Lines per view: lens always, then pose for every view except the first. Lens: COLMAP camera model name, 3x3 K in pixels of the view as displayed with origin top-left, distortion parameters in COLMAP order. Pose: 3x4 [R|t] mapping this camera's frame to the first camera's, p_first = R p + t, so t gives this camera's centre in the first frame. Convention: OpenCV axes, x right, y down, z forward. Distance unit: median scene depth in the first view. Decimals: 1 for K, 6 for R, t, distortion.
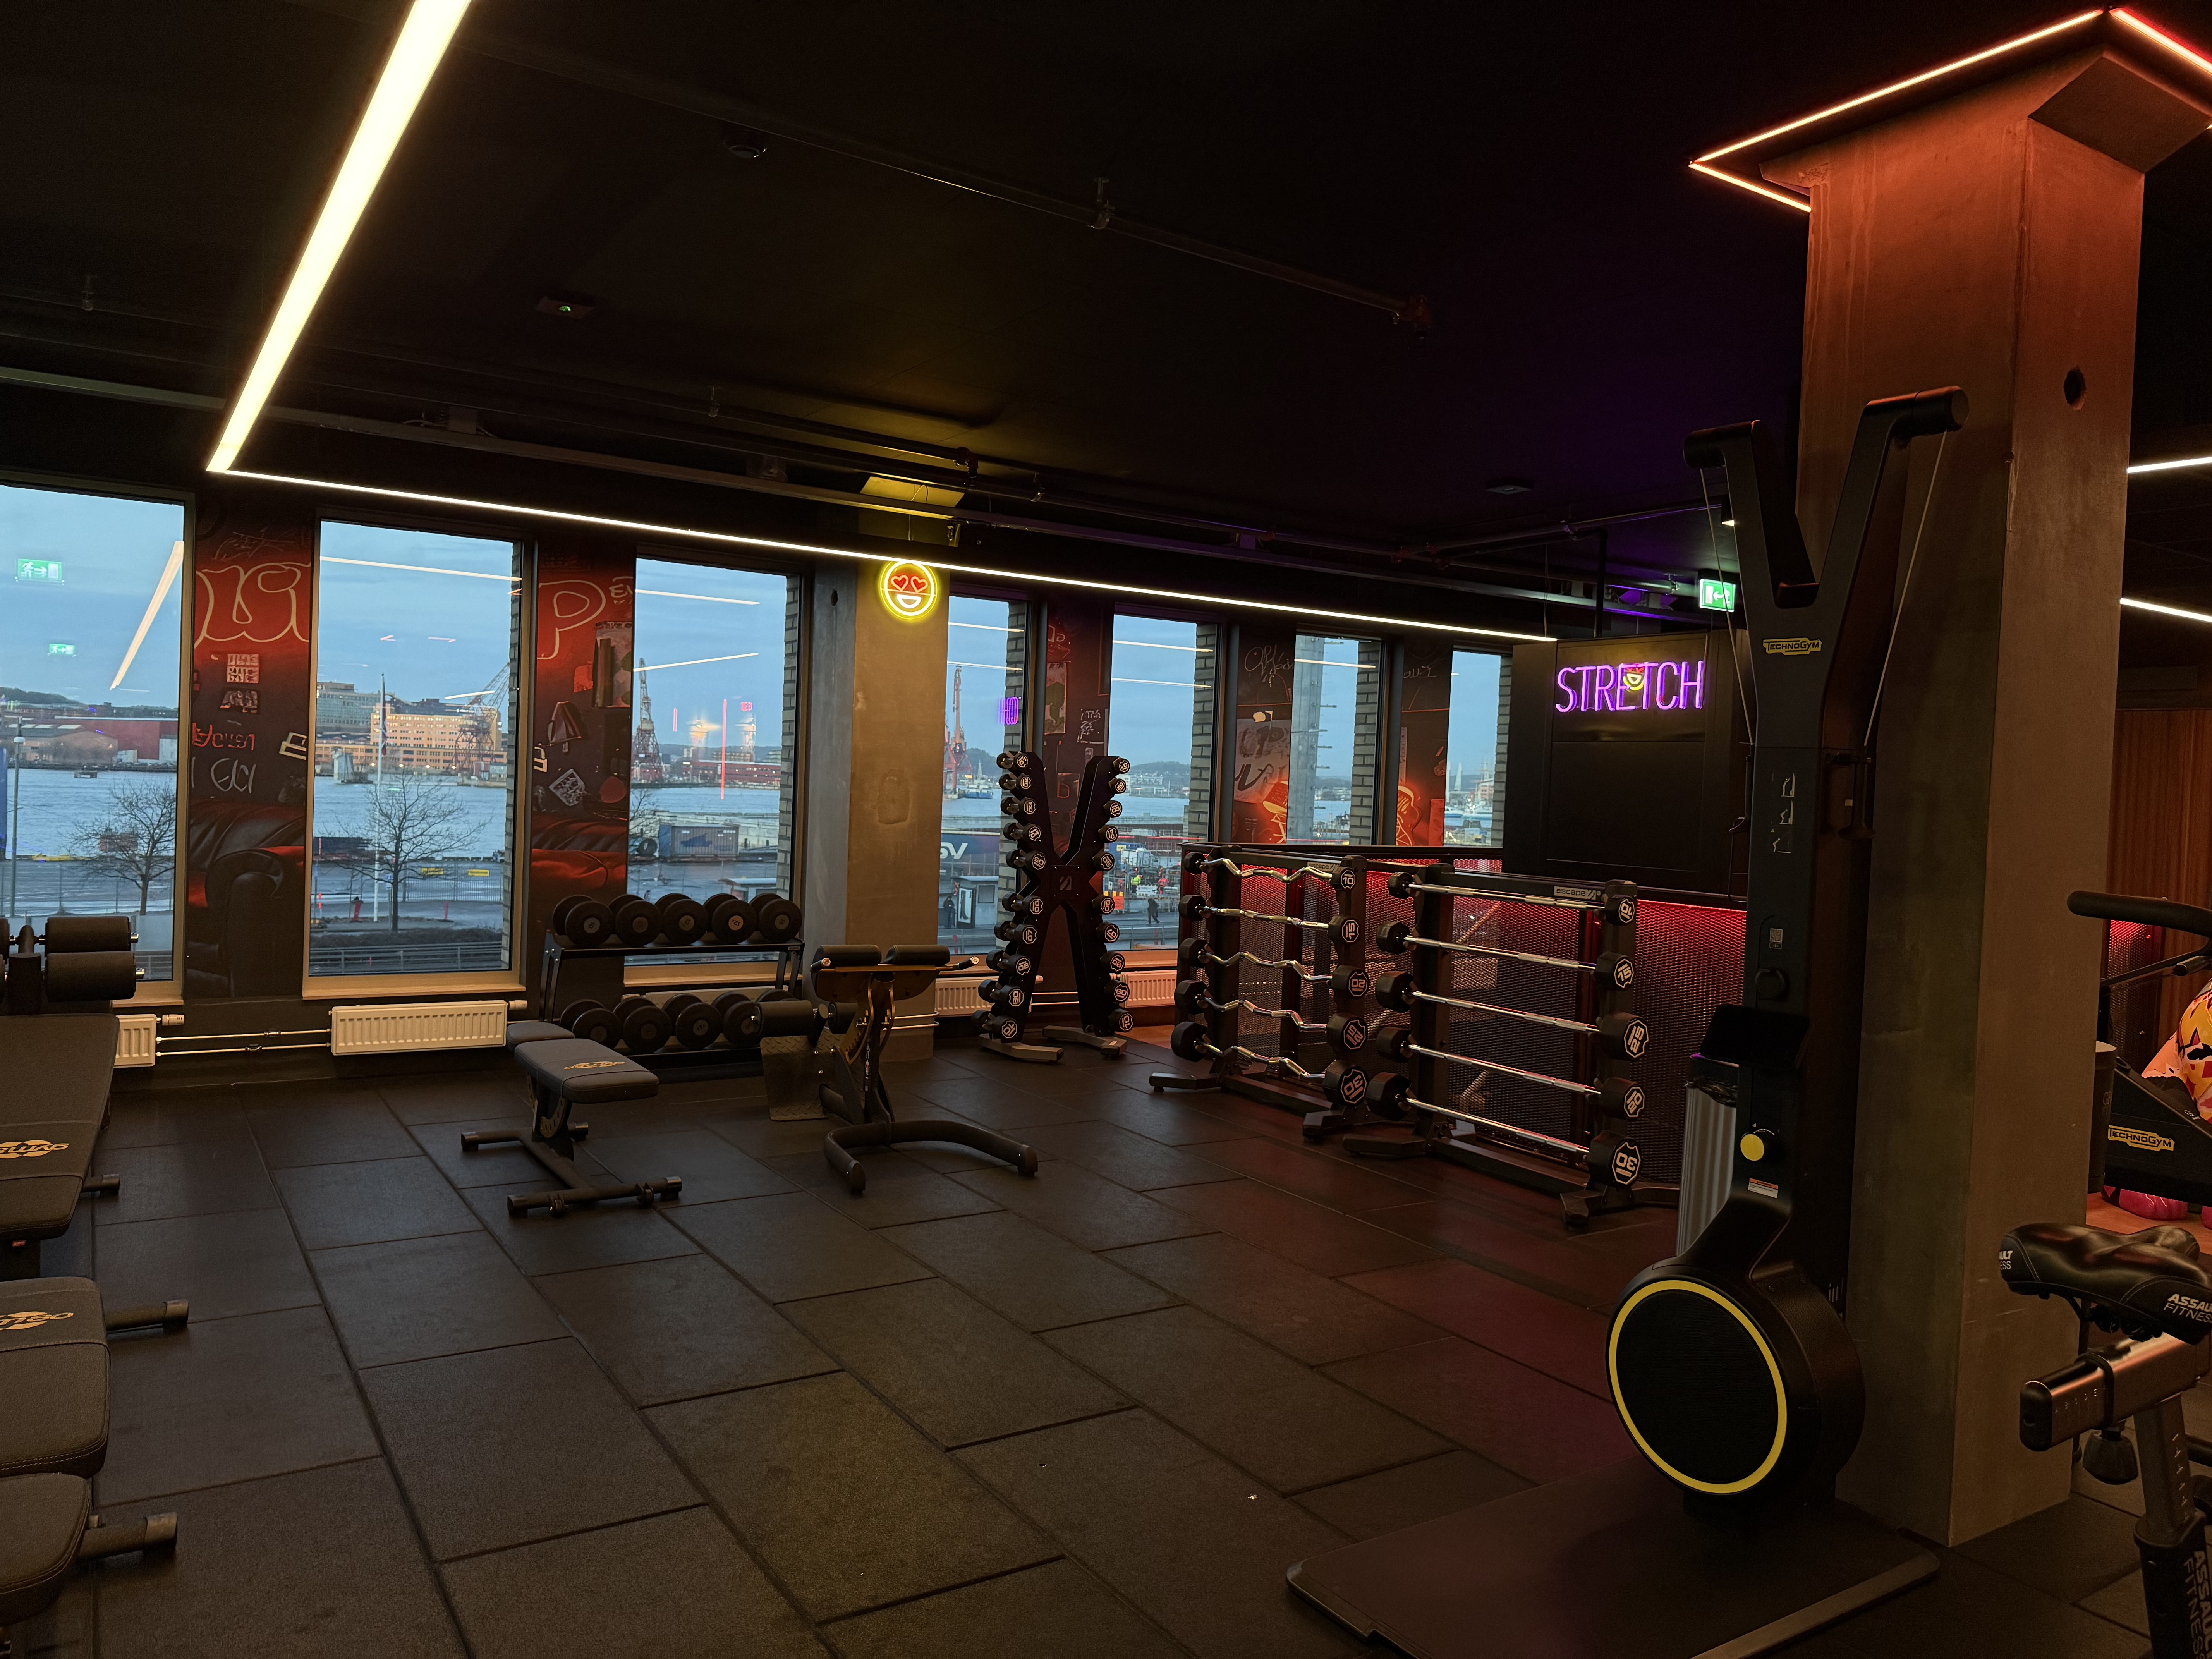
lens RADIAL K [[1536.3, 0, 1119.8], [0, 1536.3, 824.4], [0, 0, 1]] dist [0.064123, -0.046426]
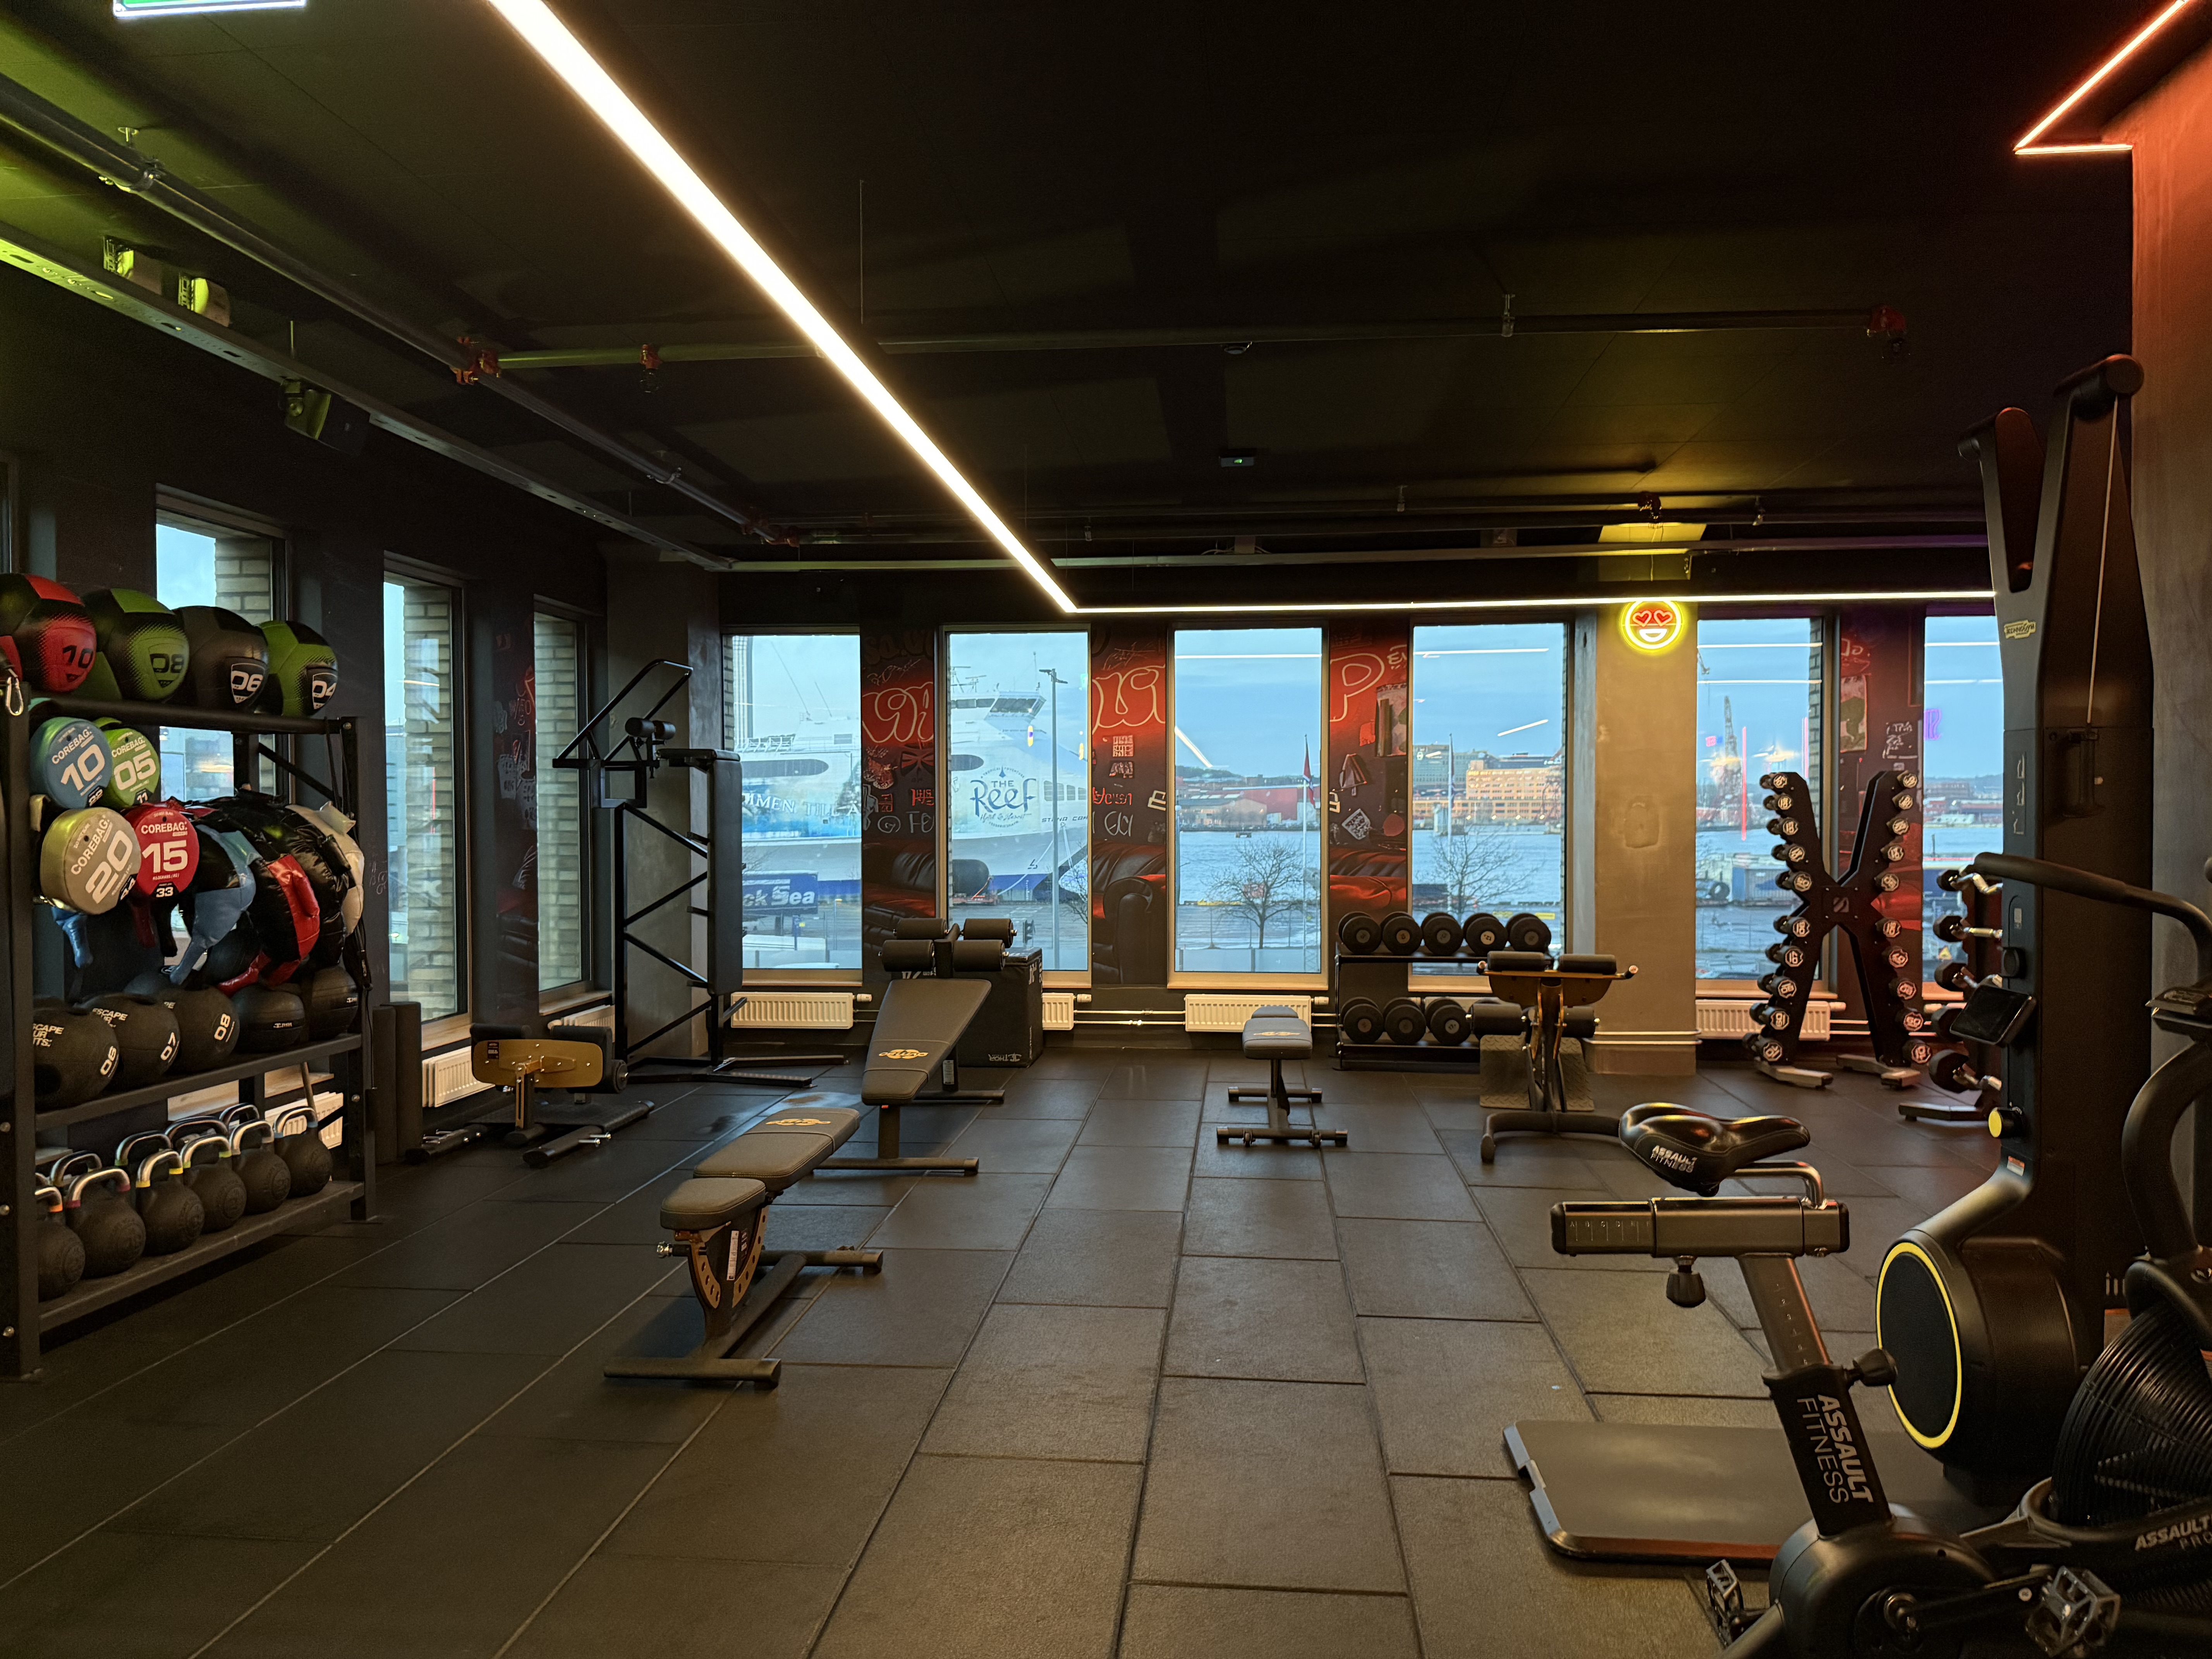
lens RADIAL K [[1536.3, 0, 1088.7], [0, 1536.3, 825.5], [0, 0, 1]] dist [0.064123, -0.046426]
pose [[0.776027, -0.036172, -0.629662, 0.236417], [0.018585, 0.999232, -0.034498, 0.014654], [0.630426, 0.015070, 0.776103, -0.065888]]
